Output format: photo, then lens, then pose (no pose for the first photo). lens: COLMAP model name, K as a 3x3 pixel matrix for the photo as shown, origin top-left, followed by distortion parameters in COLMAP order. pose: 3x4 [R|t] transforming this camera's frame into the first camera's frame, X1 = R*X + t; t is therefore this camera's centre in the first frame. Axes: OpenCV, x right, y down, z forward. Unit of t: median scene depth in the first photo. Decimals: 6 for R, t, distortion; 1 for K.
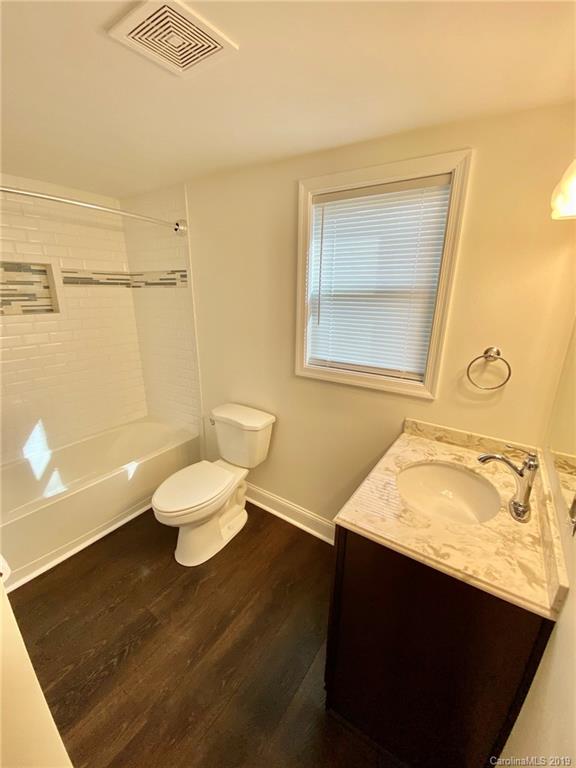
lens RADIAL K [[310.6, 0, 289.9], [0, 310.6, 383.0], [0, 0, 1]] dist [0.035890, -0.029640]
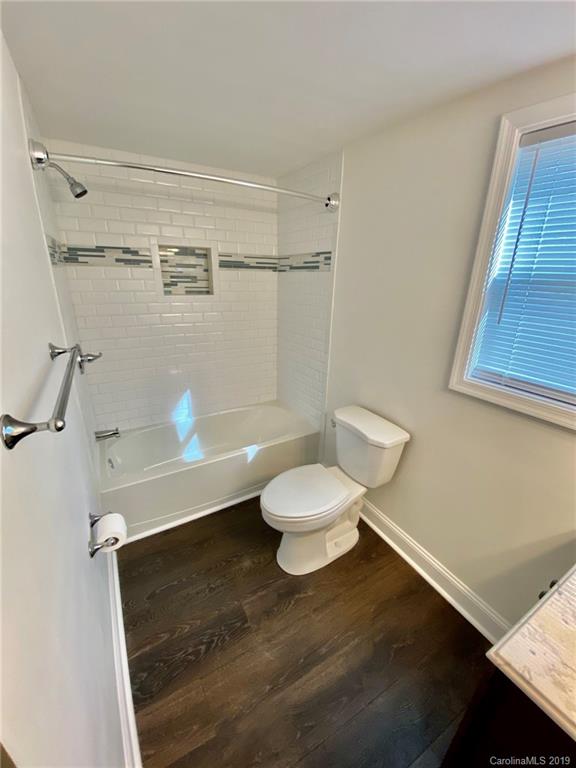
lens RADIAL K [[310.6, 0, 289.9], [0, 310.6, 383.0], [0, 0, 1]] dist [0.035890, -0.029640]
pose [[0.903108, 0.150011, -0.402358, -0.022727], [-0.133549, 0.988648, 0.068843, -0.035741], [0.408118, -0.008439, 0.912890, 0.138814]]
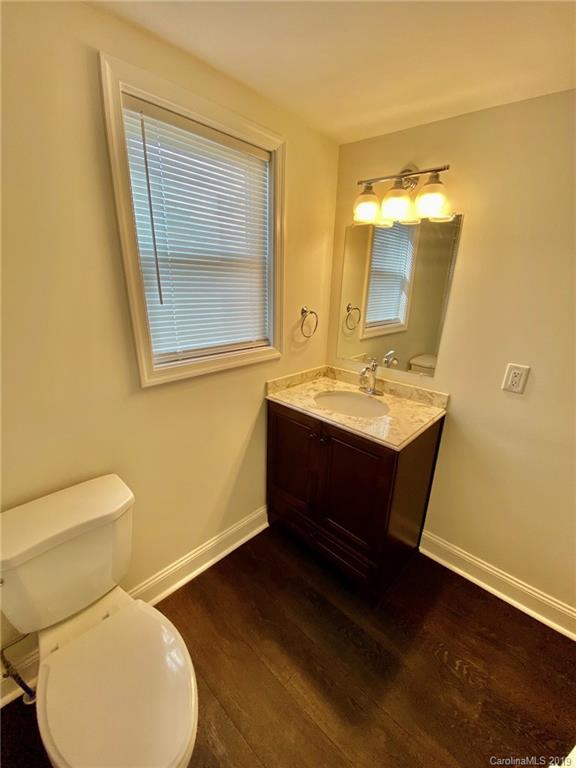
lens RADIAL K [[310.6, 0, 289.9], [0, 310.6, 383.0], [0, 0, 1]] dist [0.035890, -0.029640]
pose [[0.155455, -0.318562, 0.935068, -0.492909], [0.248306, 0.928785, 0.275140, -0.125965], [-0.956127, 0.189411, 0.223485, 0.529529]]
